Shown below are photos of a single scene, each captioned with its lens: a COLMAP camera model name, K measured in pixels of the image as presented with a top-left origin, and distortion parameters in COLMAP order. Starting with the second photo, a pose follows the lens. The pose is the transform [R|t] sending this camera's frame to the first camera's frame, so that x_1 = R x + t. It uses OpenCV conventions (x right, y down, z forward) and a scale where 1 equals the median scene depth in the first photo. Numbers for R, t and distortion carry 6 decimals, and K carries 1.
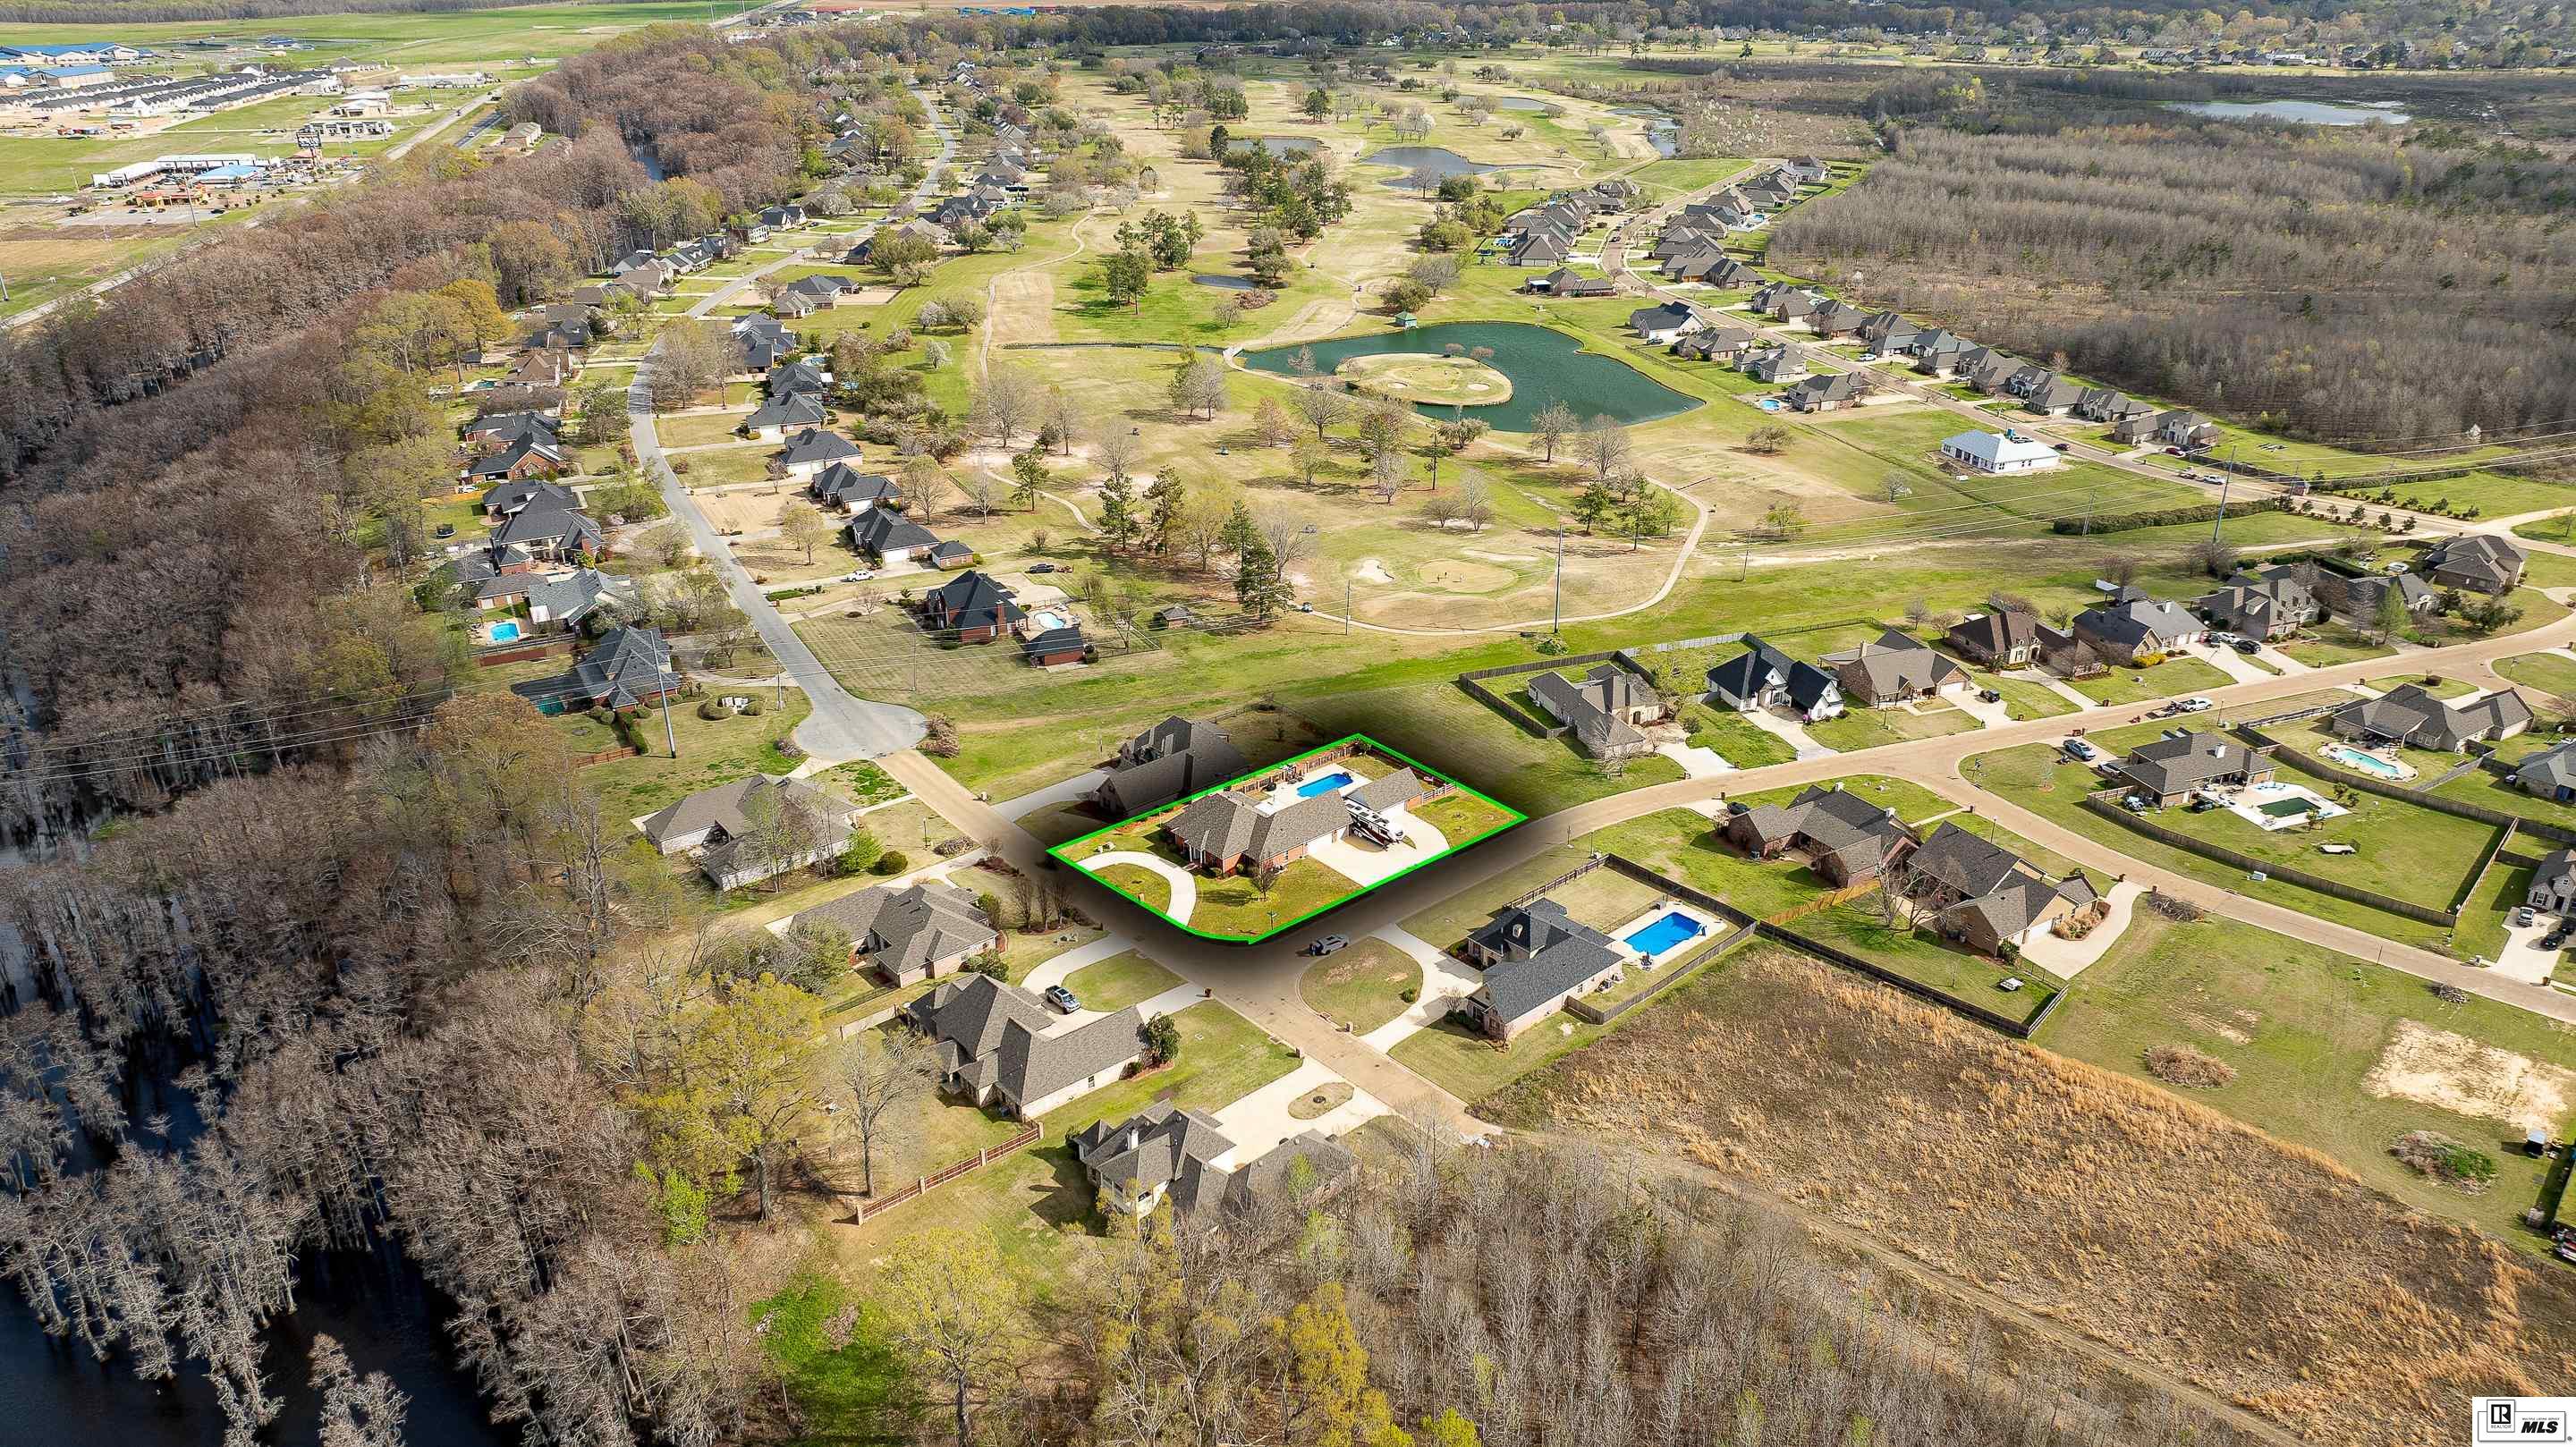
lens RADIAL K [[1811.1, 0, 1284.9], [0, 1811.1, 724.6], [0, 0, 1]] dist [-0.025956, 0.022986]
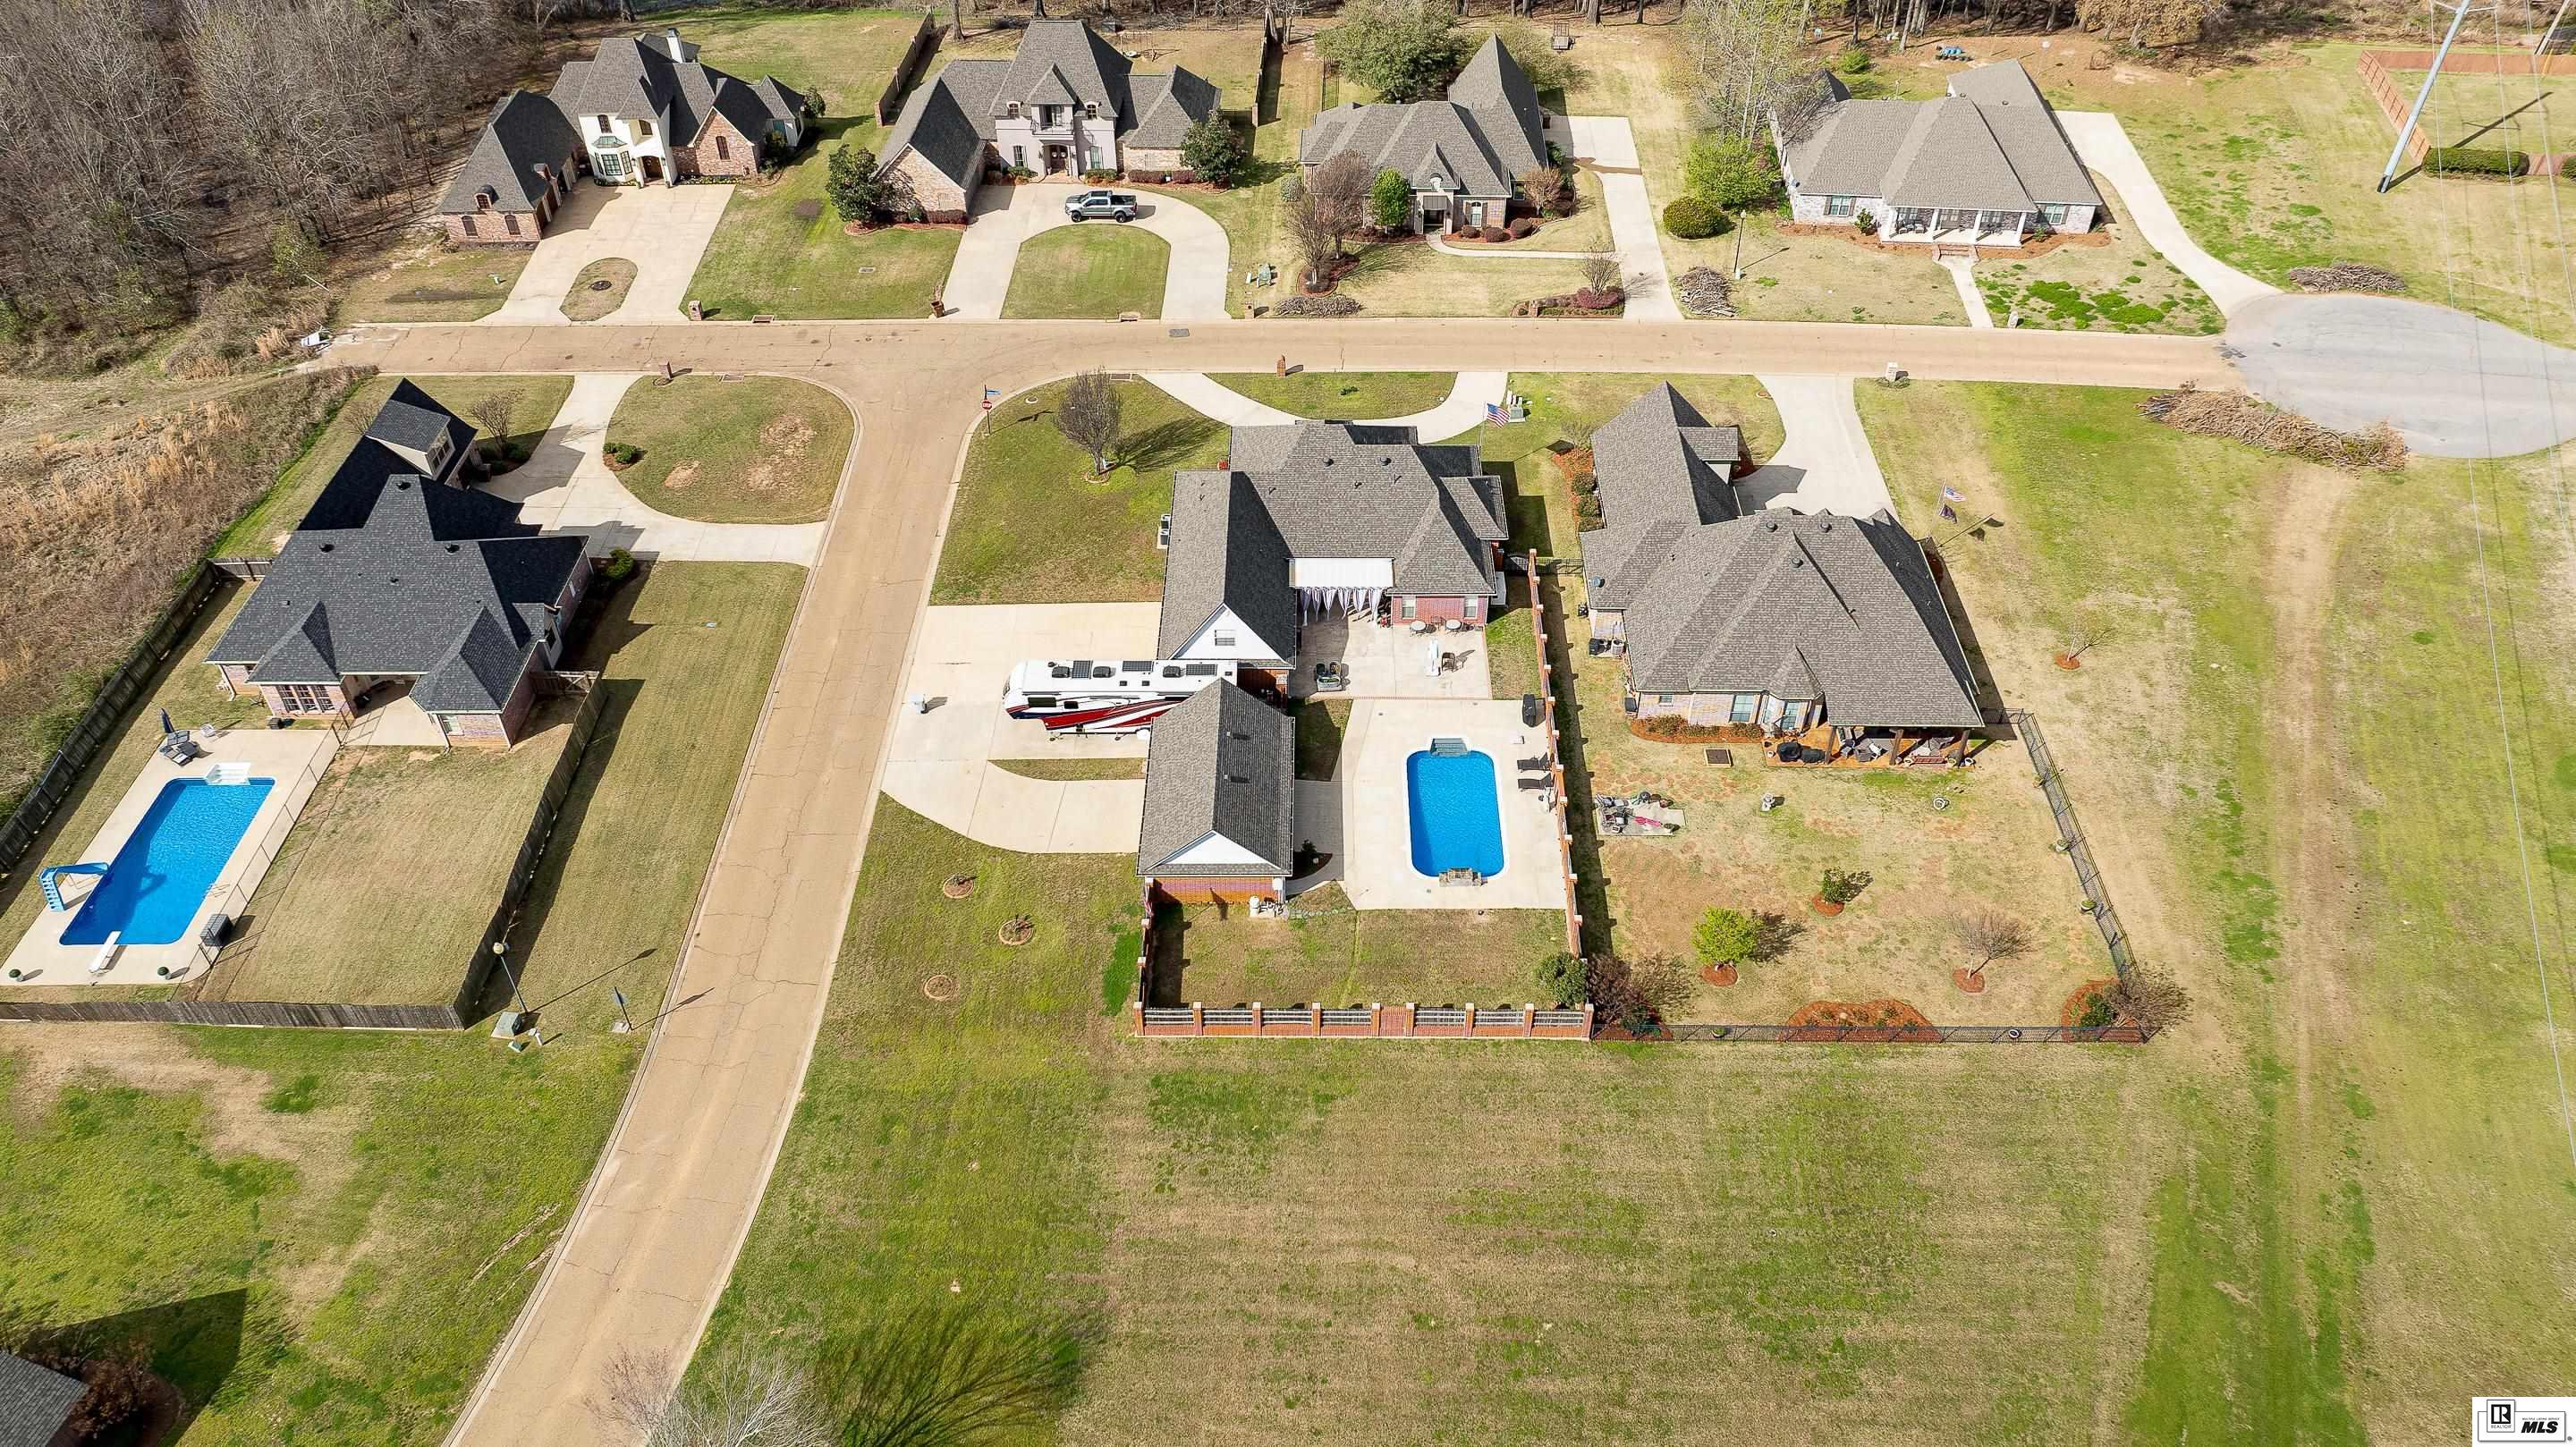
lens RADIAL K [[1811.1, 0, 1286.0], [0, 1811.1, 704.3], [0, 0, 1]] dist [-0.025956, 0.022986]
pose [[-0.666664, 0.496815, -0.555638, 0.232679], [-0.300307, 0.503247, 0.810283, -0.250551], [0.682184, 0.707049, -0.186299, 1.131251]]
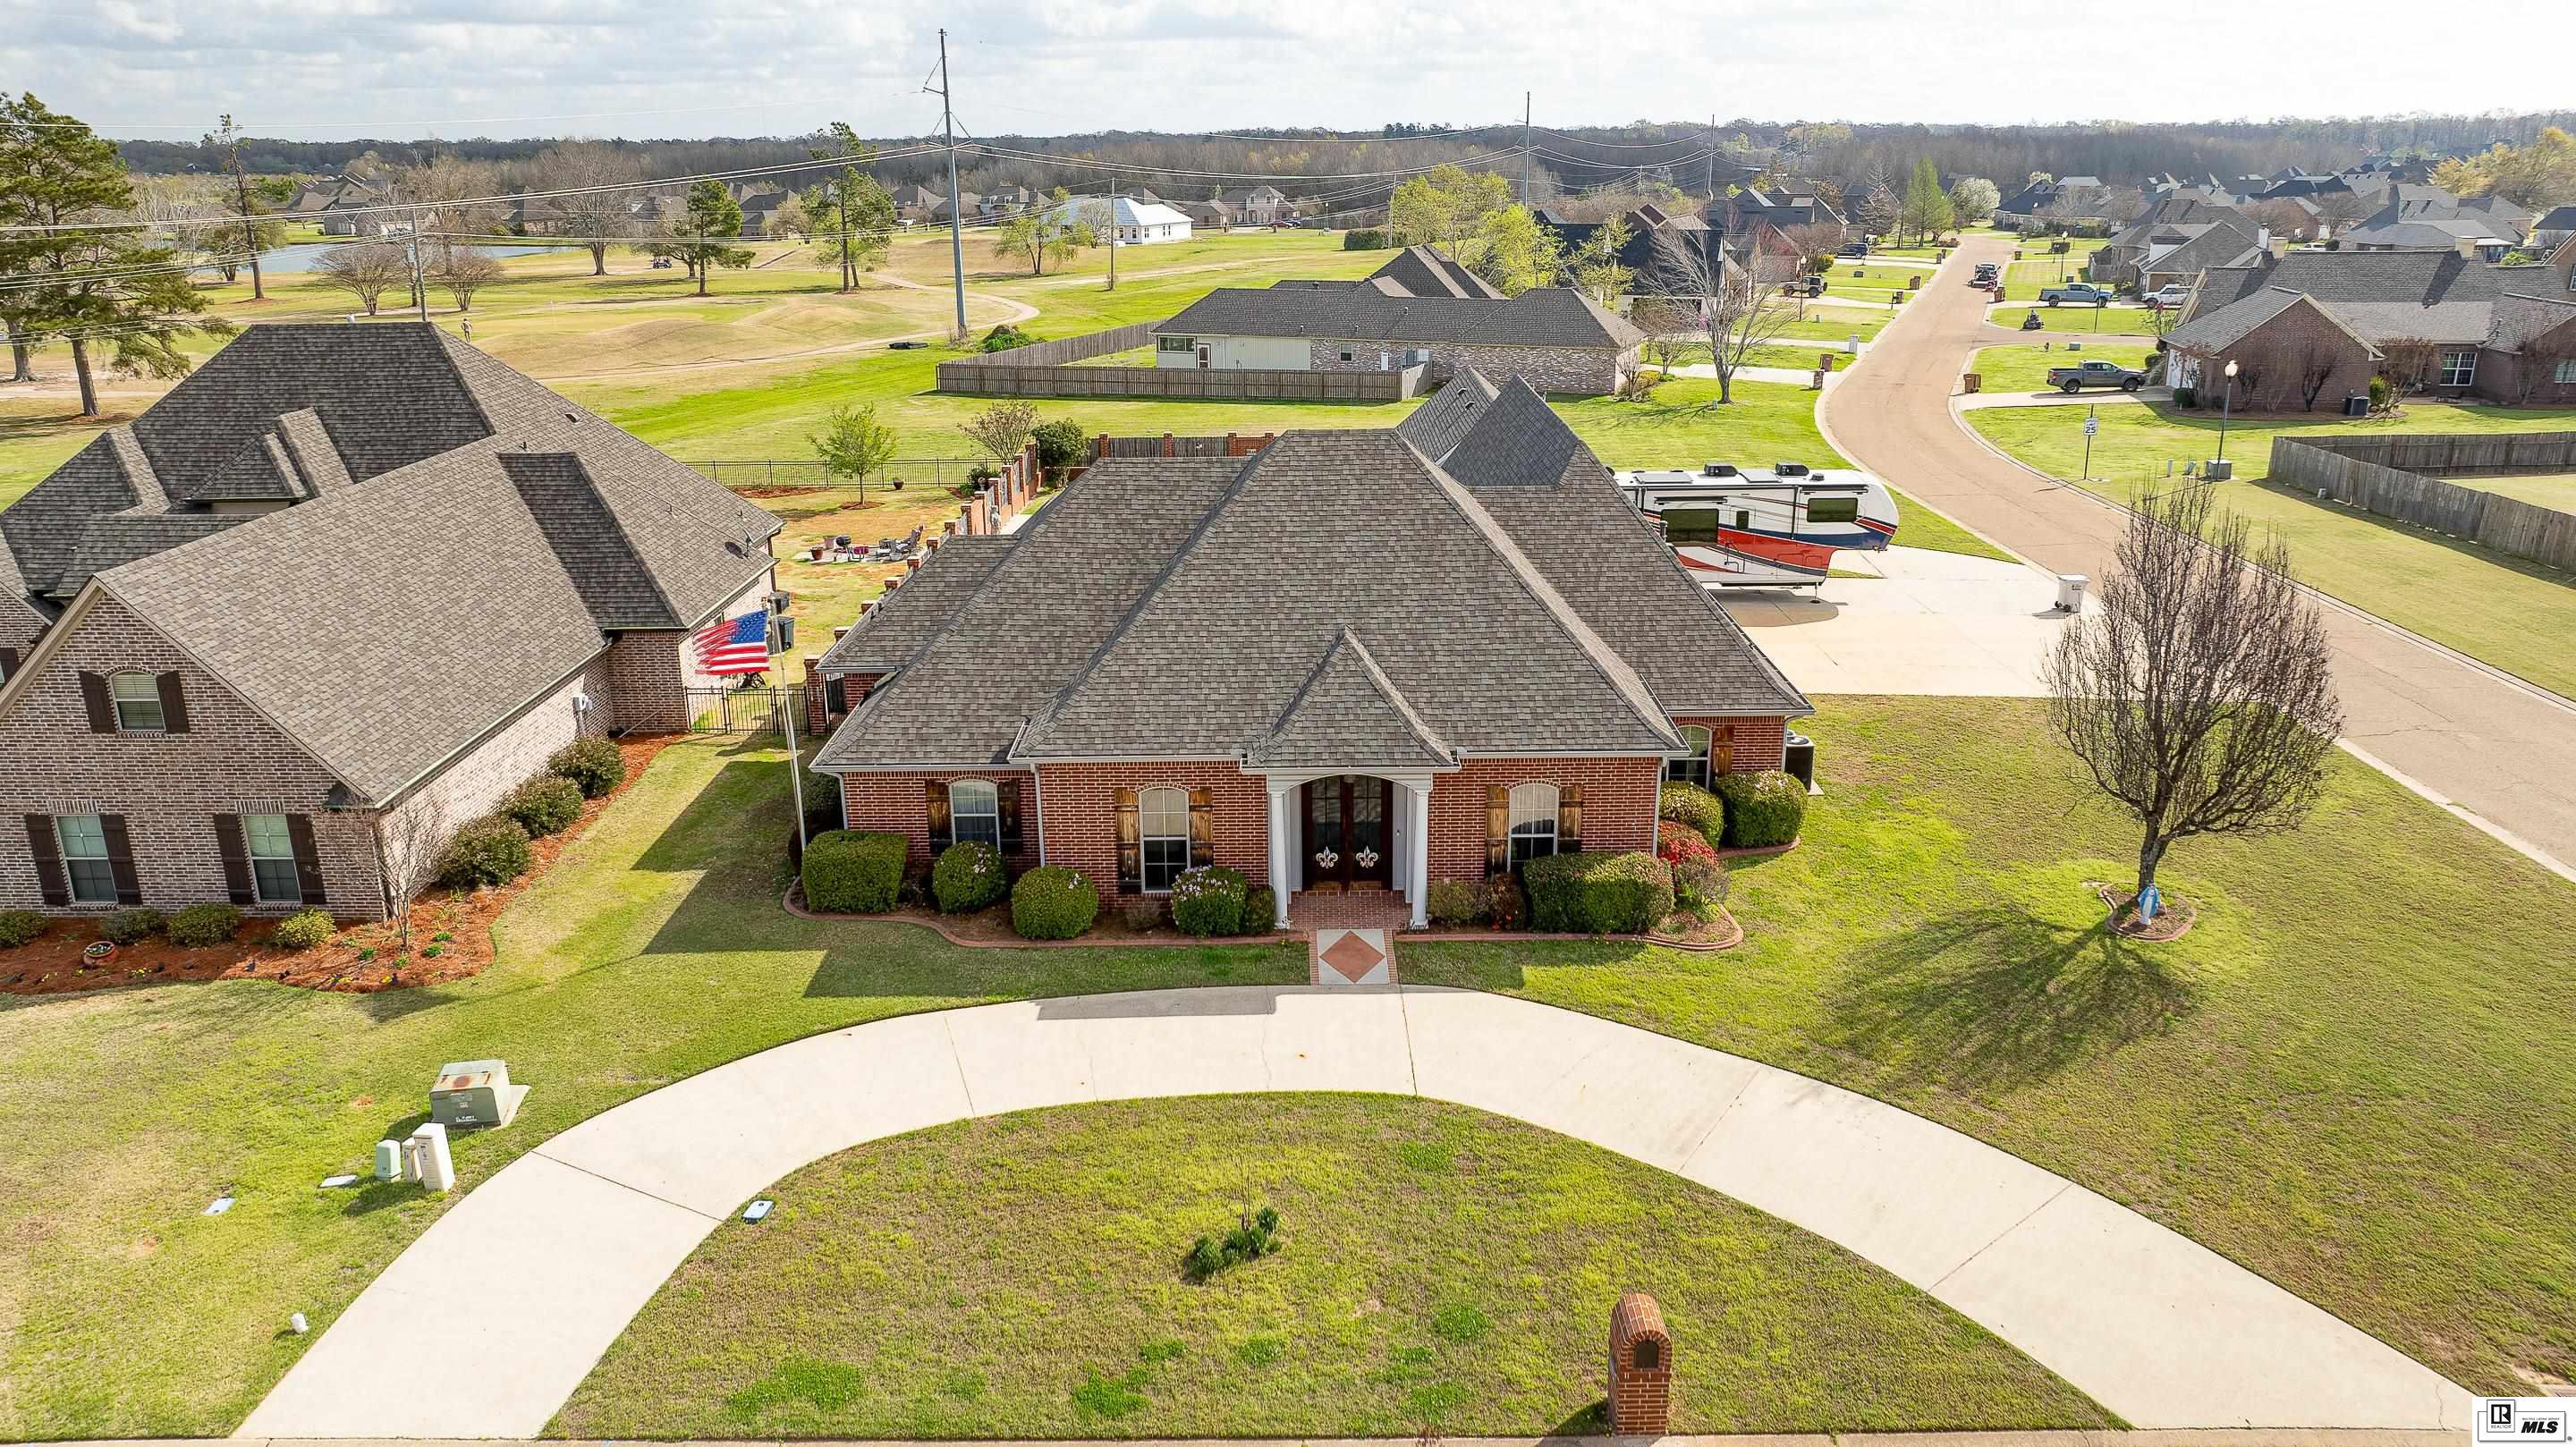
lens RADIAL K [[1811.1, 0, 1296.6], [0, 1811.1, 716.9], [0, 0, 1]] dist [-0.025956, 0.022986]
pose [[0.656401, -0.225057, 0.720060, -0.136631], [0.318041, 0.948055, 0.006394, 0.062491], [-0.684096, 0.224812, 0.693882, 0.927995]]
